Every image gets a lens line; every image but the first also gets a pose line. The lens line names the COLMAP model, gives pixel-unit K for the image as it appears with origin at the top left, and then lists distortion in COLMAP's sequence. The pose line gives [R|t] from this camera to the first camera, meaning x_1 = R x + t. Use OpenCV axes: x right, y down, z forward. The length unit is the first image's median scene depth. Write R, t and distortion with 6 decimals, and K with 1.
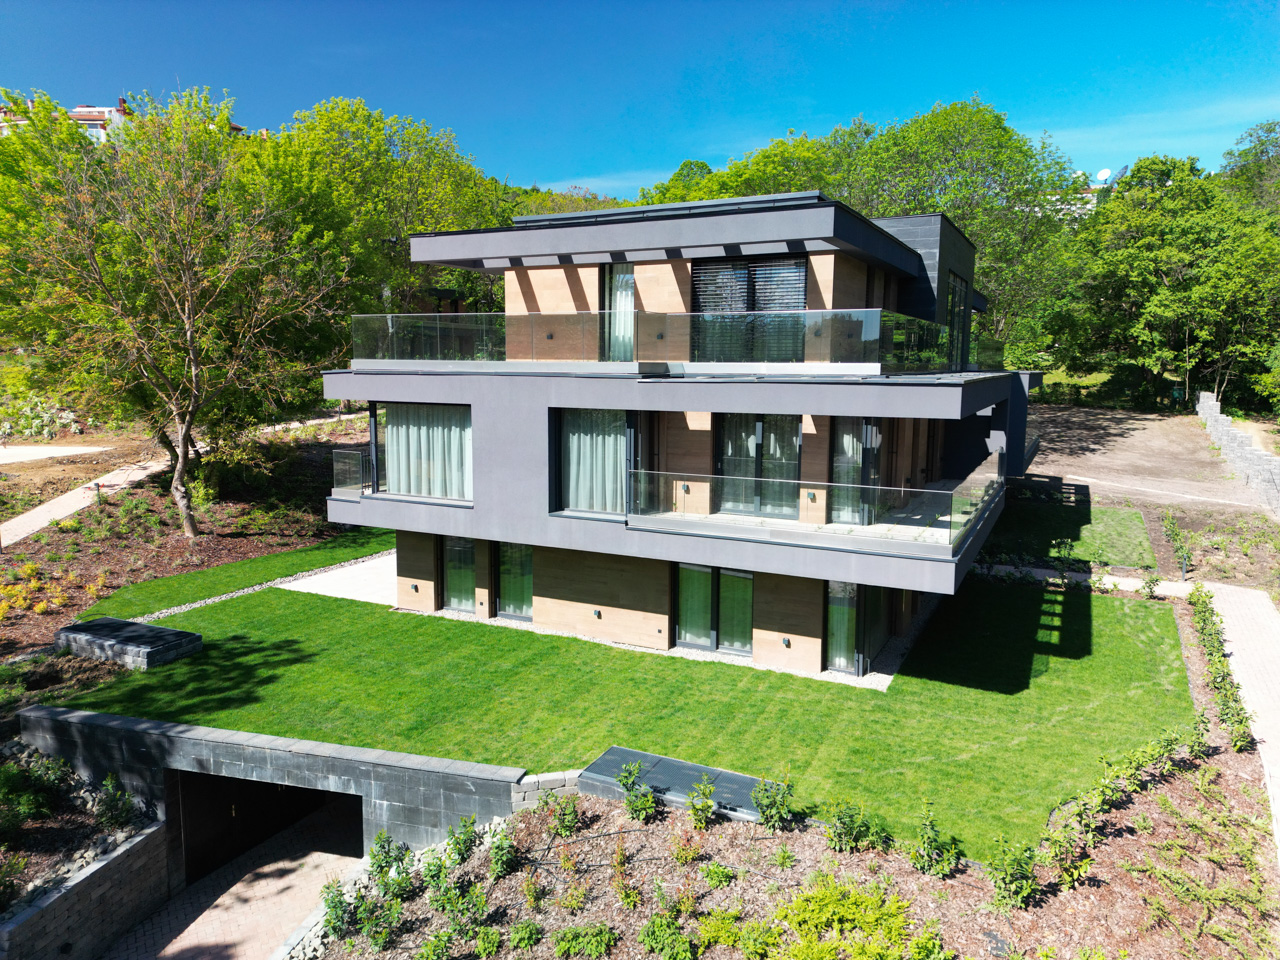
lens RADIAL K [[889.2, 0, 640.0], [0, 889.2, 480.0], [0, 0, 1]] dist [0.081267, -0.080868]
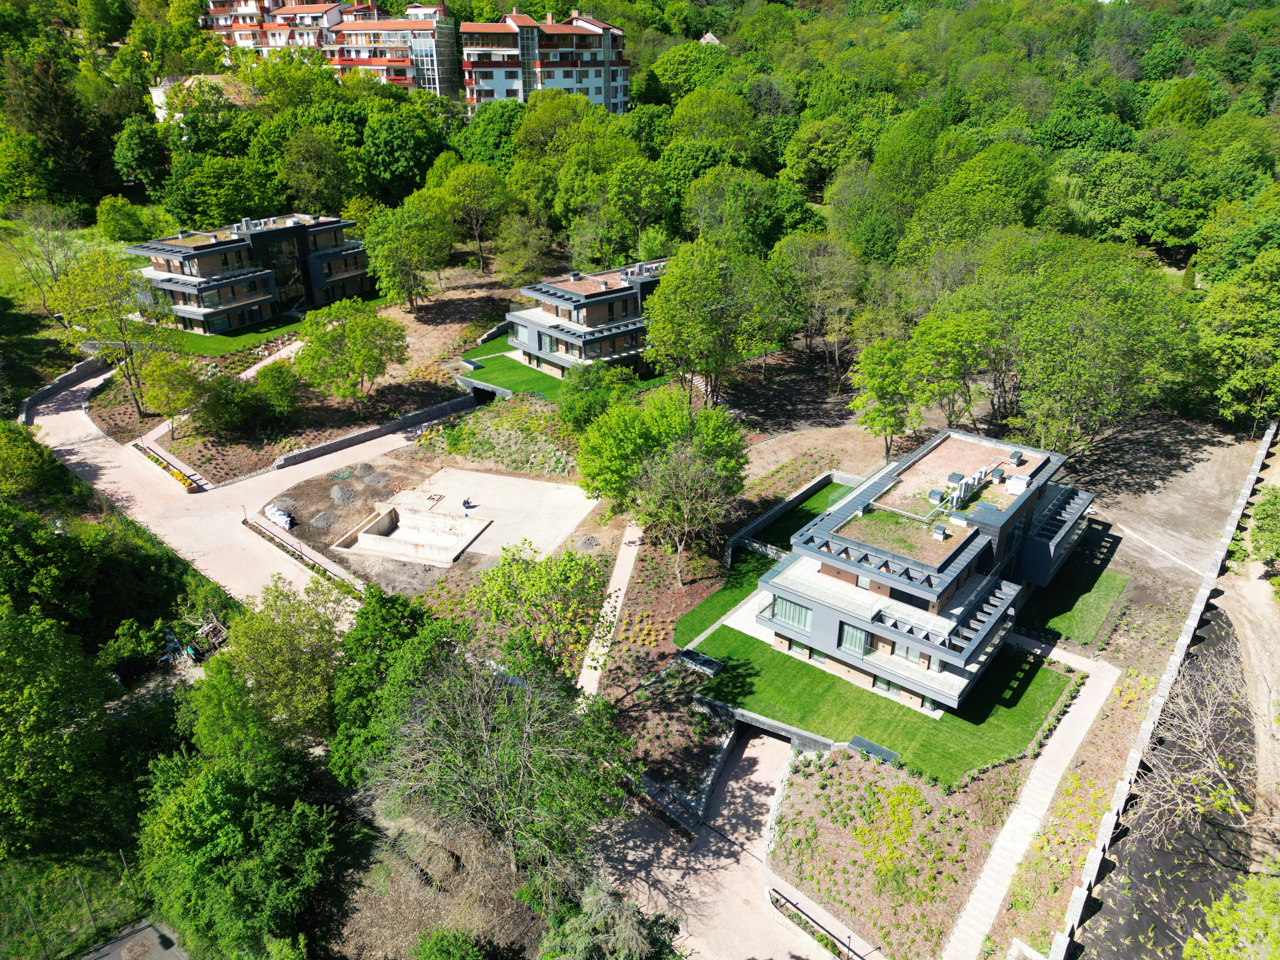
lens RADIAL K [[896.4, 0, 640.0], [0, 896.4, 480.0], [0, 0, 1]] dist [0.086478, 0.001207]
pose [[0.978827, 0.077206, -0.189569, -0.219602], [-0.014717, 0.950286, 0.311031, -1.511197], [0.204158, -0.301655, 0.931302, -1.941736]]
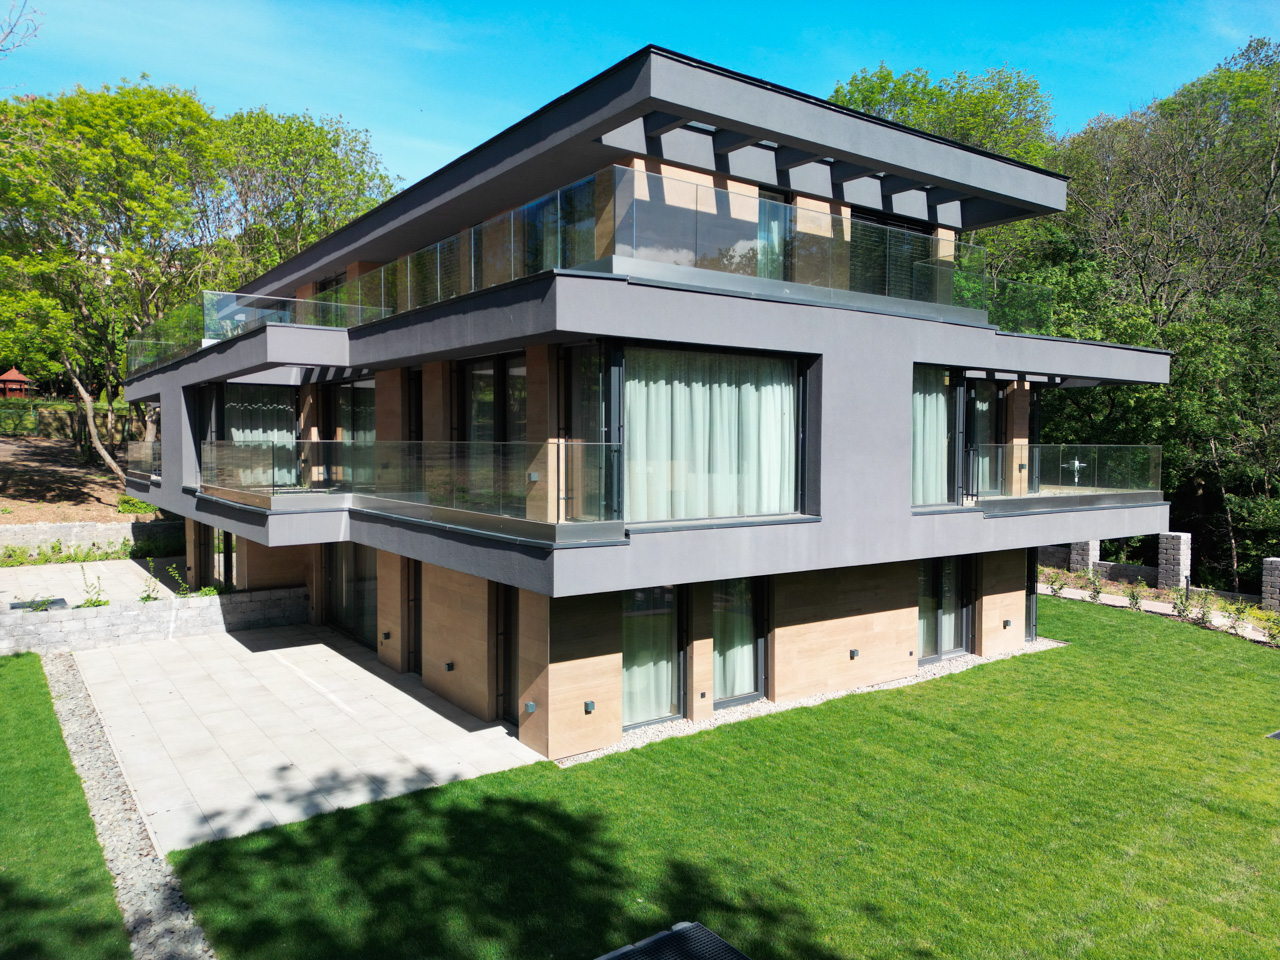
lens RADIAL K [[889.2, 0, 640.0], [0, 889.2, 480.0], [0, 0, 1]] dist [0.081267, -0.080868]
pose [[0.463127, -0.042477, 0.885274, -0.821299], [0.113162, 0.993510, -0.011529, -0.003944], [-0.879038, 0.105519, 0.464928, 0.842855]]
